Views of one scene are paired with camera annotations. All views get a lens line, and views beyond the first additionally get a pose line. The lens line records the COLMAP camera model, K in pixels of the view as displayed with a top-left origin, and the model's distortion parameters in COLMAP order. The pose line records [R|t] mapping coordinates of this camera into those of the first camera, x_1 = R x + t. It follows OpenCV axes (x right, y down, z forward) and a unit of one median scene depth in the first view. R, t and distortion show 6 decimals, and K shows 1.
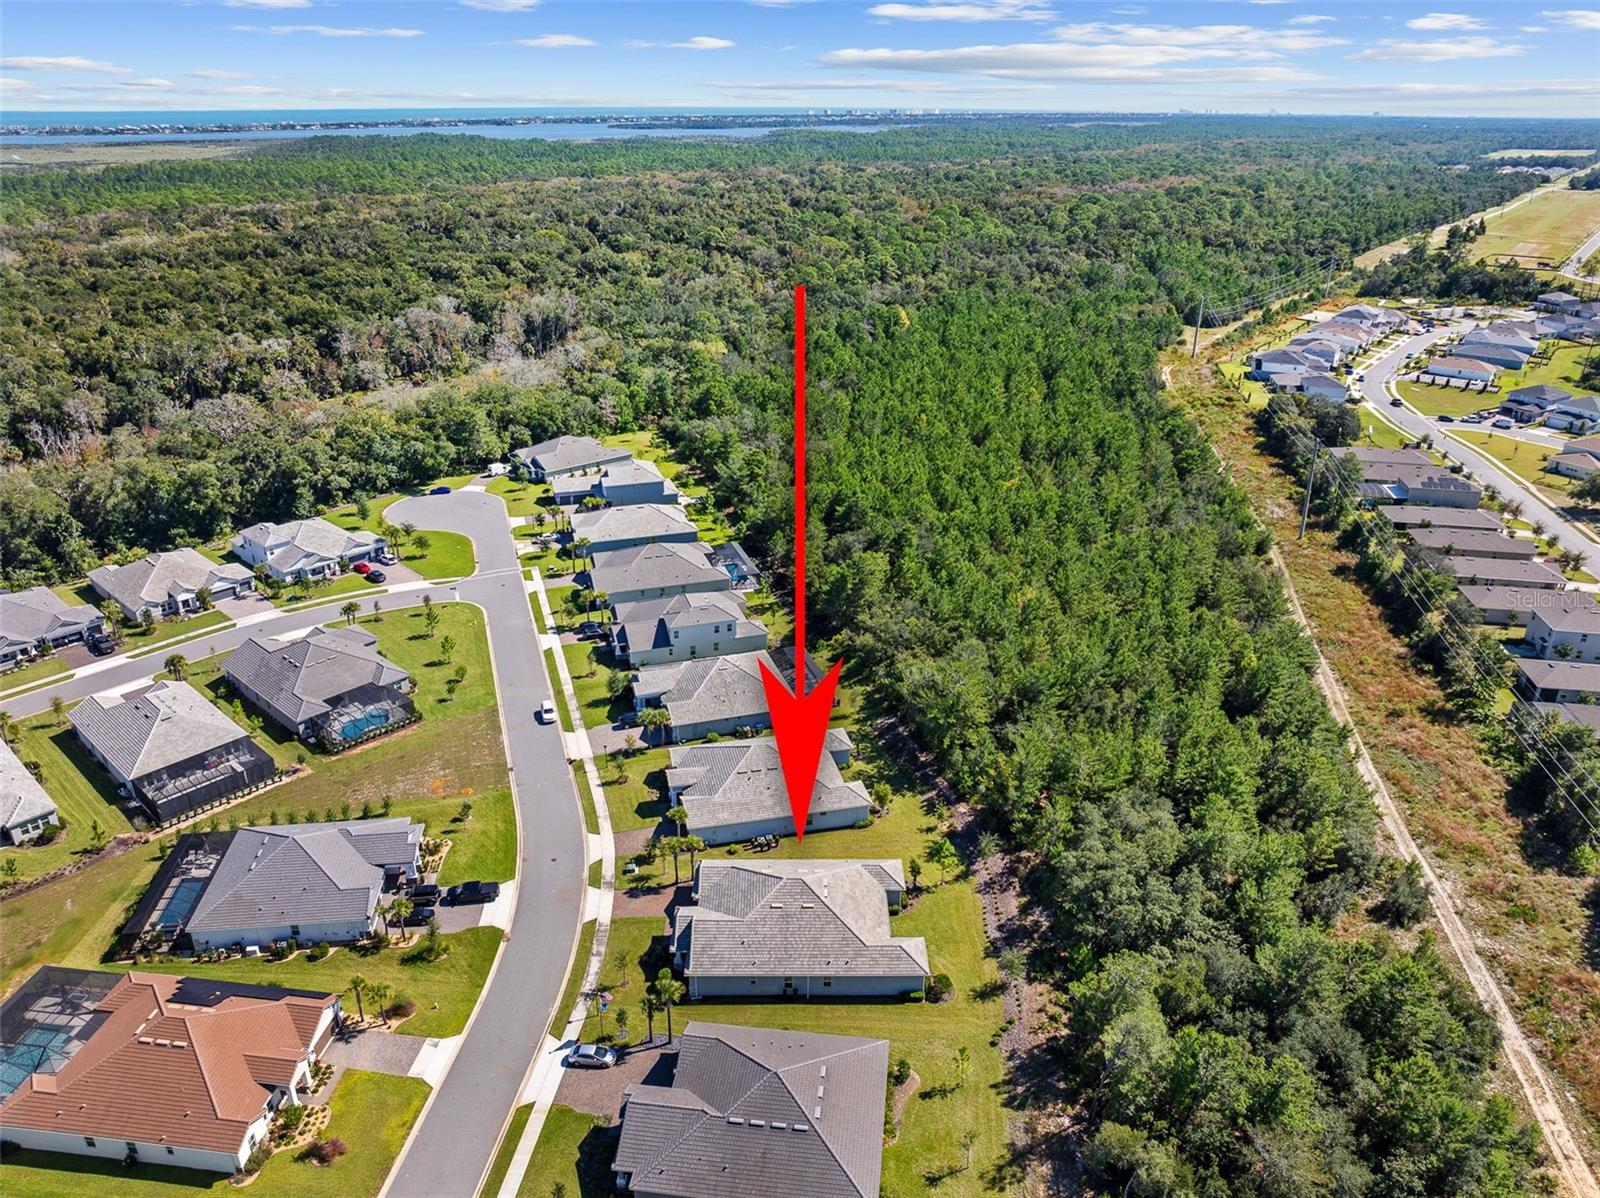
lens RADIAL K [[1122.2, 0, 797.3], [0, 1122.2, 608.1], [0, 0, 1]] dist [-0.037690, 0.001651]
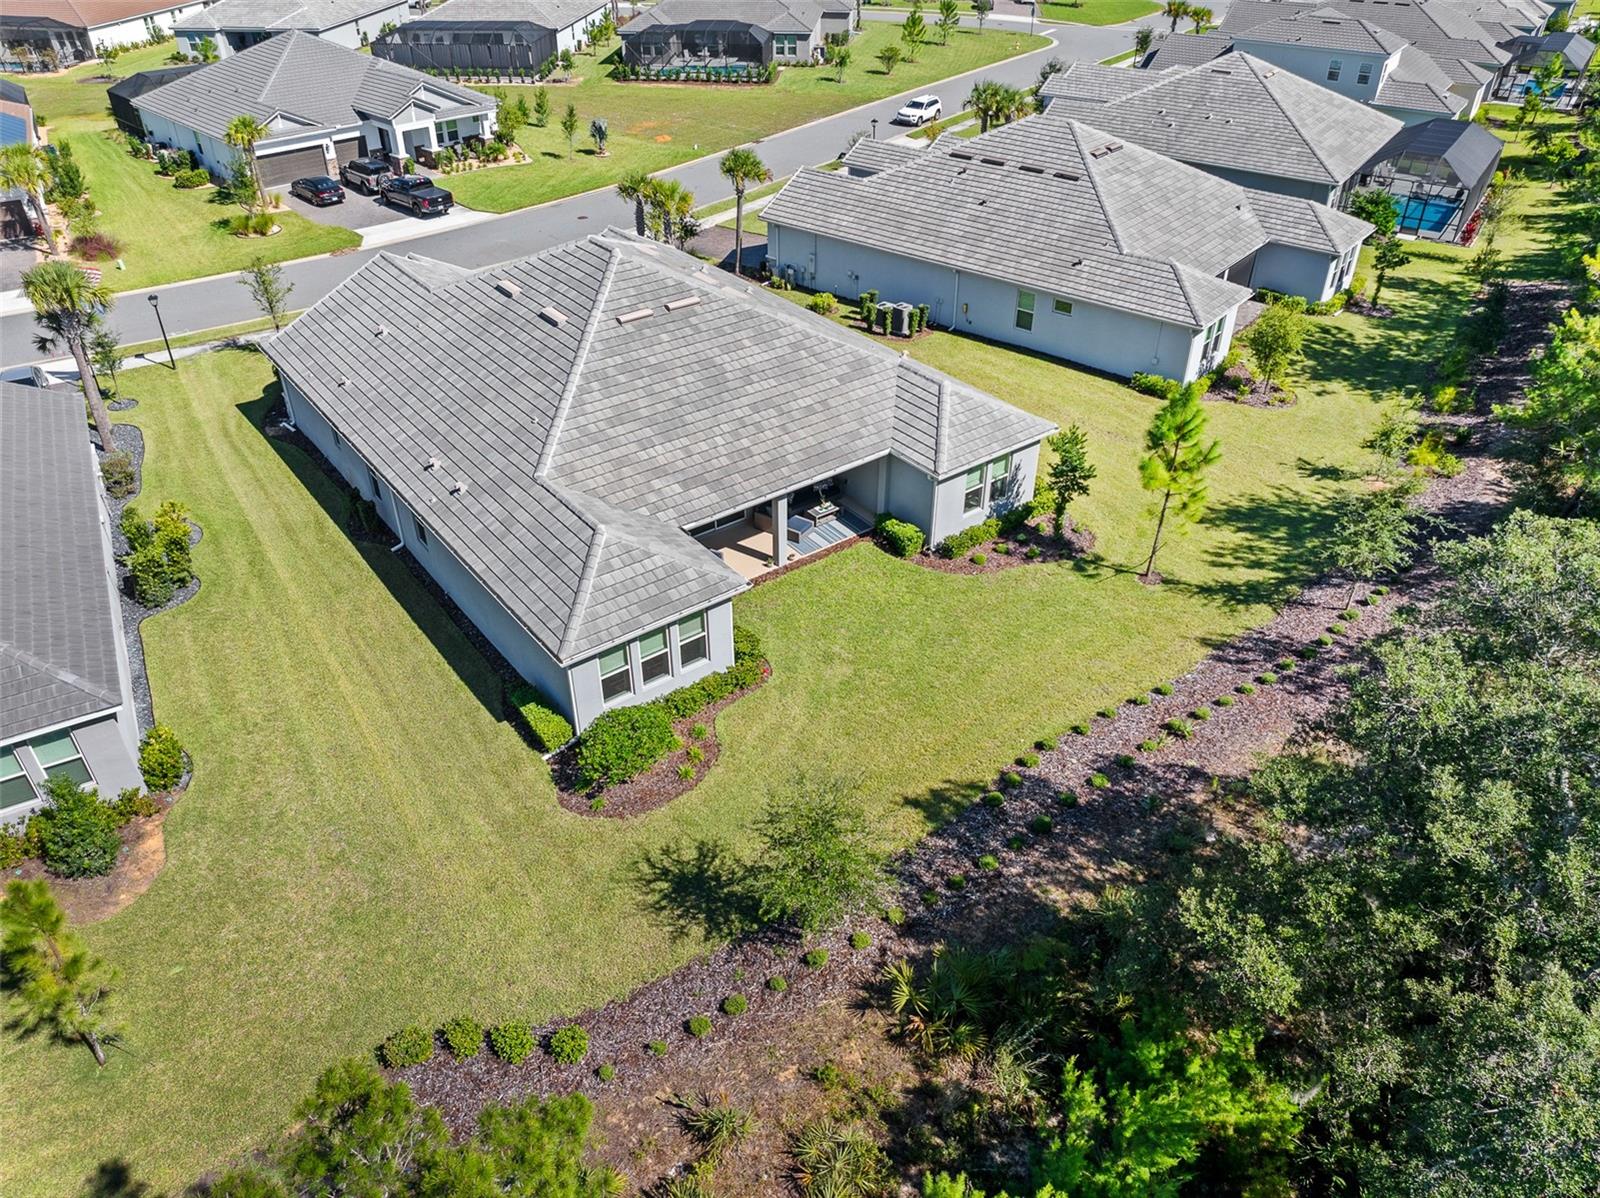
lens RADIAL K [[1122.4, 0, 801.5], [0, 1122.4, 597.5], [0, 0, 1]] dist [-0.034125, -0.005078]
pose [[0.609454, 0.452374, -0.651094, 0.184372], [-0.328251, 0.891519, 0.312161, 0.140848], [0.721676, 0.023474, 0.691833, 0.545615]]
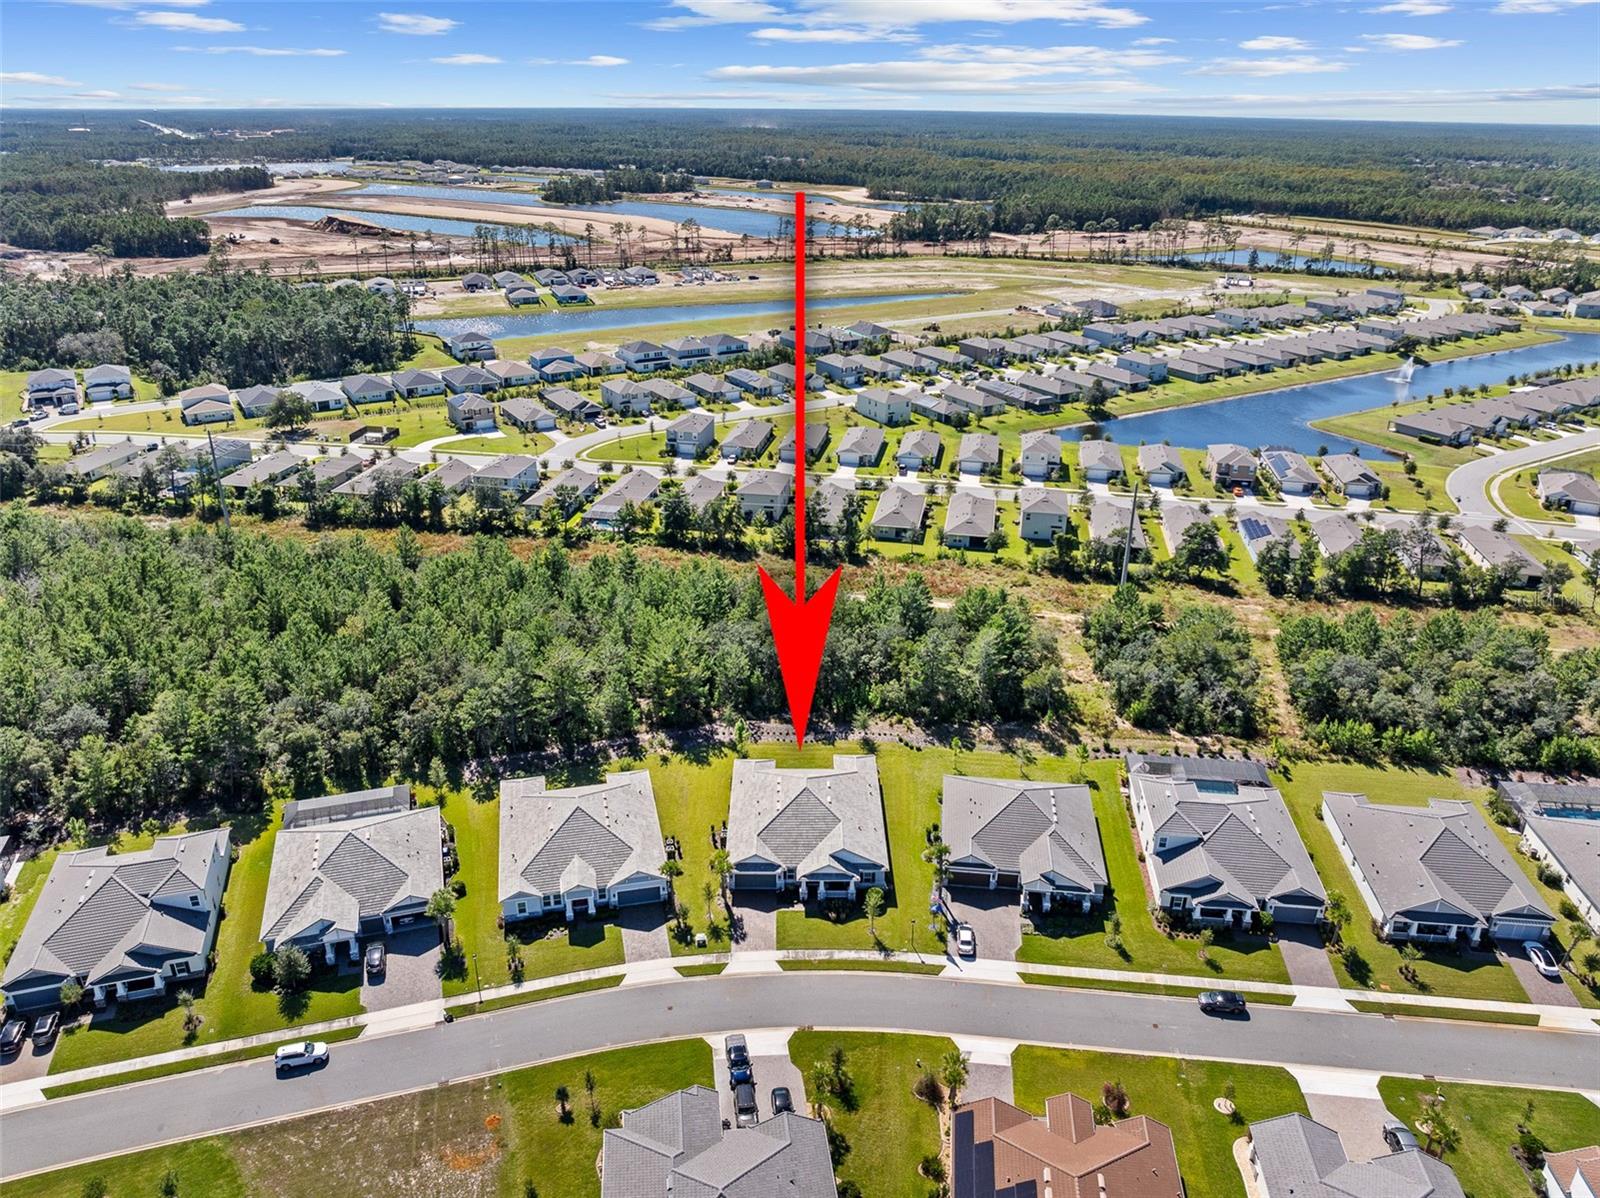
lens RADIAL K [[1122.4, 0, 801.5], [0, 1122.4, 597.5], [0, 0, 1]] dist [-0.034125, -0.005078]
pose [[-0.002208, -0.406631, 0.913590, -0.643745], [0.404082, 0.835320, 0.372771, -0.228335], [-0.914720, 0.369988, 0.162468, 0.494431]]
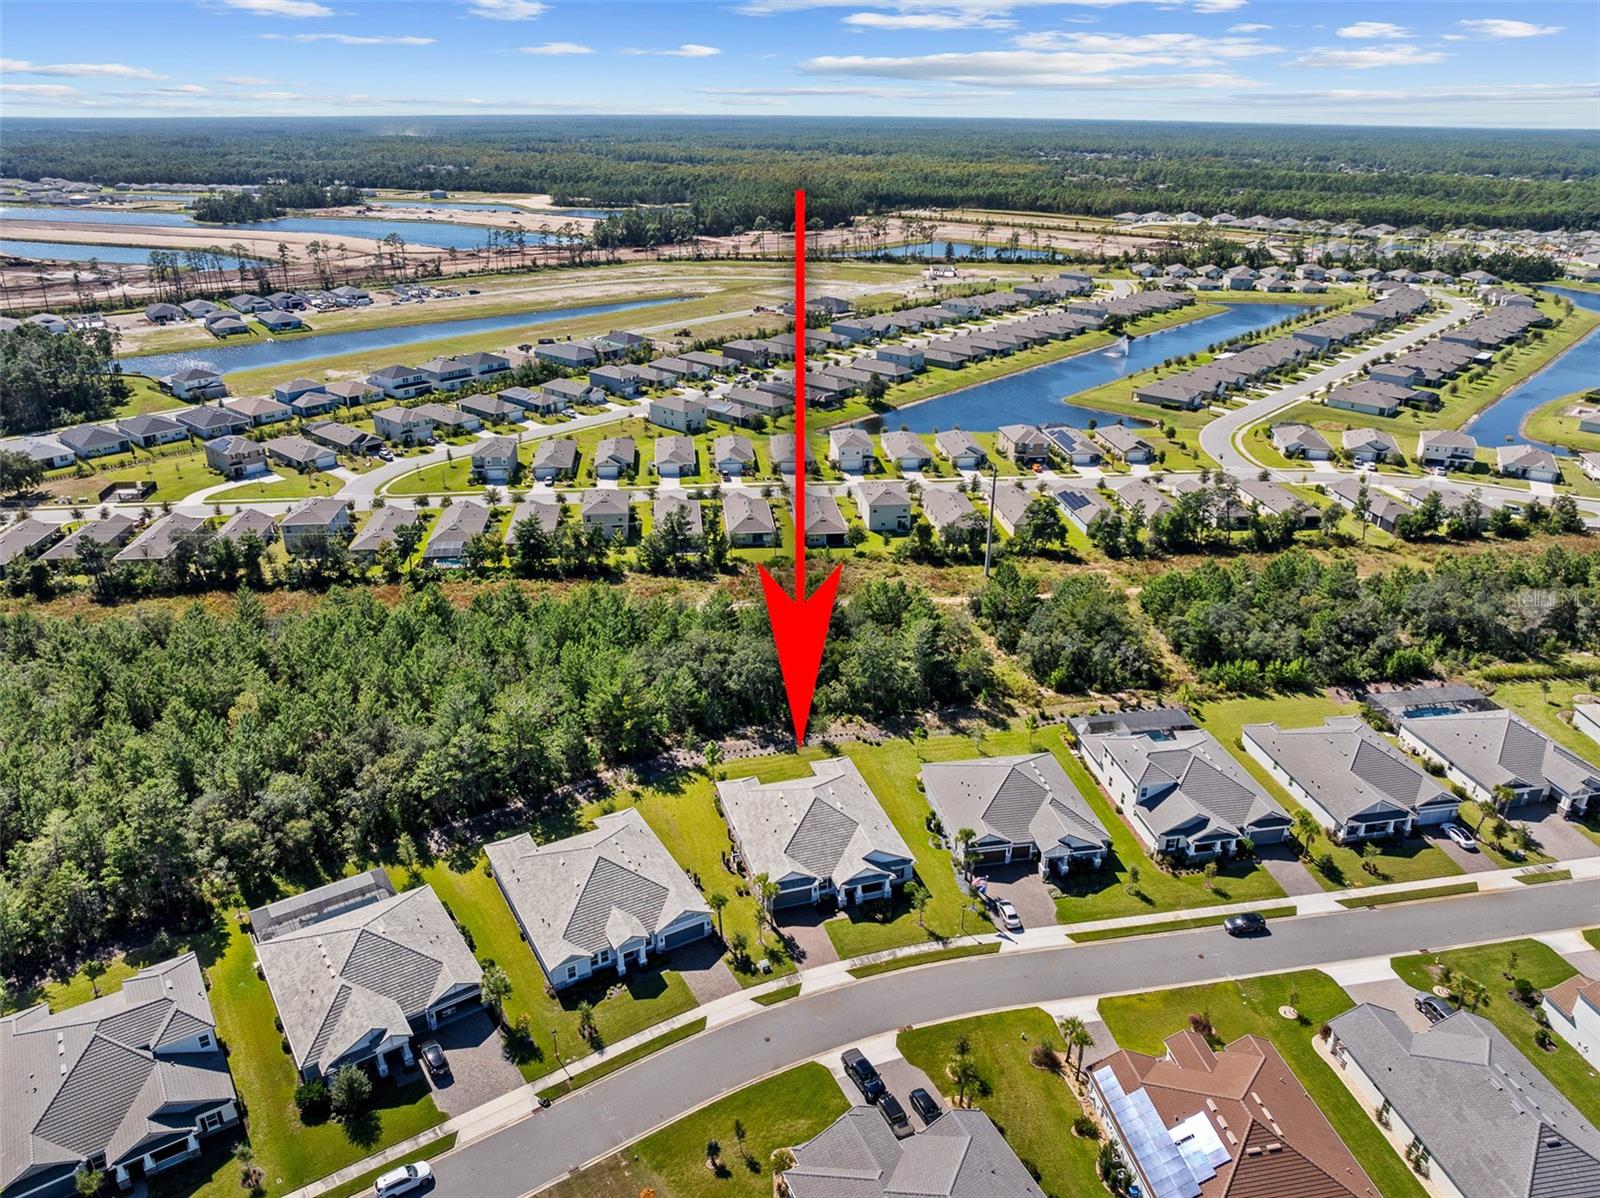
lens RADIAL K [[1125.3, 0, 801.9], [0, 1125.3, 591.4], [0, 0, 1]] dist [-0.039368, 0.003643]
pose [[-0.292825, -0.381758, 0.876649, -0.616072], [0.387450, 0.790820, 0.473800, -0.312079], [-0.874149, 0.478398, -0.083660, 0.666289]]
